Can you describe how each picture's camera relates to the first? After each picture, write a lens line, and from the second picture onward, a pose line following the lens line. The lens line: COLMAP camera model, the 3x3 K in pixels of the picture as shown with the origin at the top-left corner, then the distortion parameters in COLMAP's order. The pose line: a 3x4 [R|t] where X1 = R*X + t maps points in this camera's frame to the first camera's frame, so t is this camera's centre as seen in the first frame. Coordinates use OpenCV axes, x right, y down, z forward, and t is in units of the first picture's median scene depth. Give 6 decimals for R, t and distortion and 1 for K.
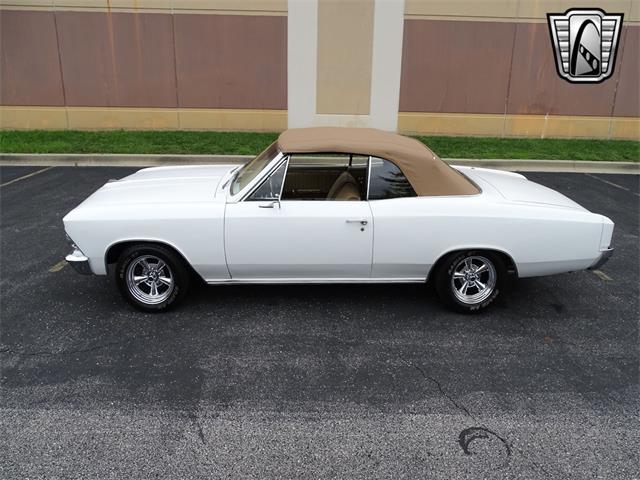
lens RADIAL K [[464.4, 0, 326.0], [0, 464.4, 218.5], [0, 0, 1]] dist [-0.009946, 0.006807]
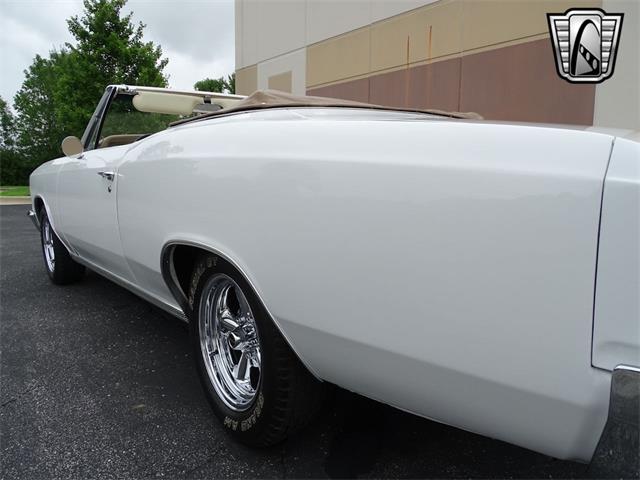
lens RADIAL K [[454.5, 0, 324.0], [0, 454.5, 236.6], [0, 0, 1]] dist [0.001898, 0.002998]
pose [[0.626082, 0.086119, -0.774987, 0.647414], [-0.207878, 0.976347, -0.059442, 0.056388], [0.751537, 0.198318, 0.629175, 0.819937]]
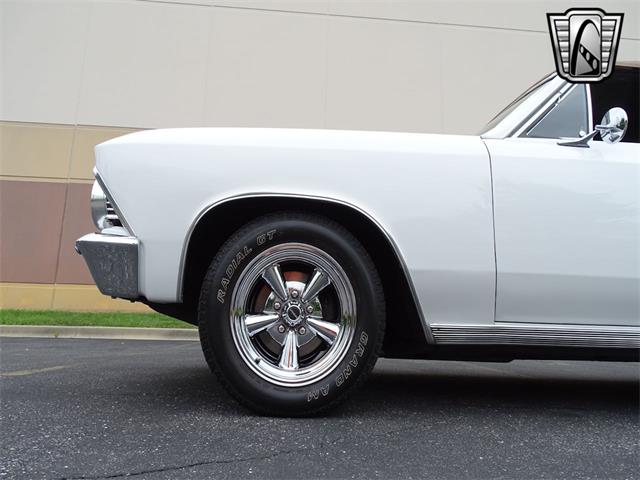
lens RADIAL K [[464.4, 0, 329.0], [0, 464.4, 261.1], [0, 0, 1]] dist [-0.009946, 0.006807]
pose [[0.998312, 0.015496, 0.055966, -0.364774], [0.009758, 0.905272, -0.424721, 0.248111], [-0.057246, 0.424551, 0.903593, 0.629681]]
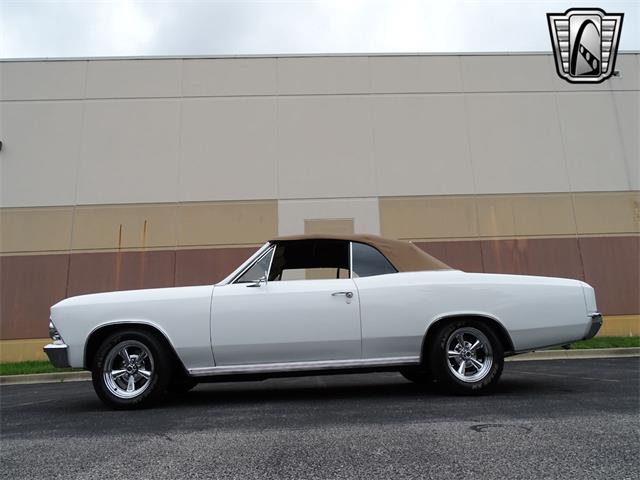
lens RADIAL K [[464.4, 0, 326.5], [0, 464.4, 257.0], [0, 0, 1]] dist [-0.009946, 0.006807]
pose [[0.998087, -0.056146, 0.025899, 0.010491], [0.061690, 0.875913, -0.478508, 0.400772], [0.004181, 0.479191, 0.877701, 0.061924]]
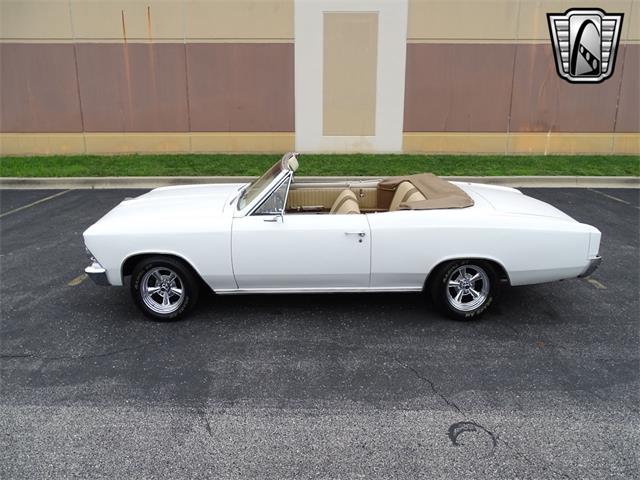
lens RADIAL K [[464.4, 0, 326.3], [0, 464.4, 218.1], [0, 0, 1]] dist [-0.009946, 0.006807]
pose [[0.999623, -0.013183, -0.024090, 0.025800], [0.012045, 0.998832, -0.046790, 0.020189], [0.024678, 0.046483, 0.998614, -0.065868]]
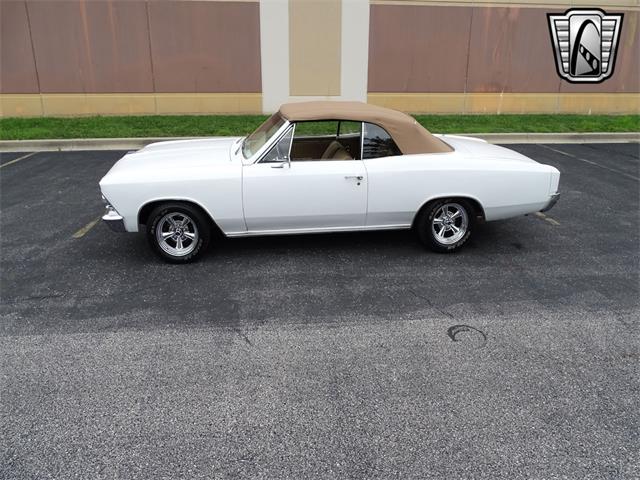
lens RADIAL K [[464.4, 0, 327.6], [0, 464.4, 214.2], [0, 0, 1]] dist [-0.009946, 0.006807]
pose [[0.996012, -0.040055, 0.079726, -0.094345], [0.038497, 0.999038, 0.020991, 0.070674], [-0.080490, -0.017838, 0.996596, -0.178781]]
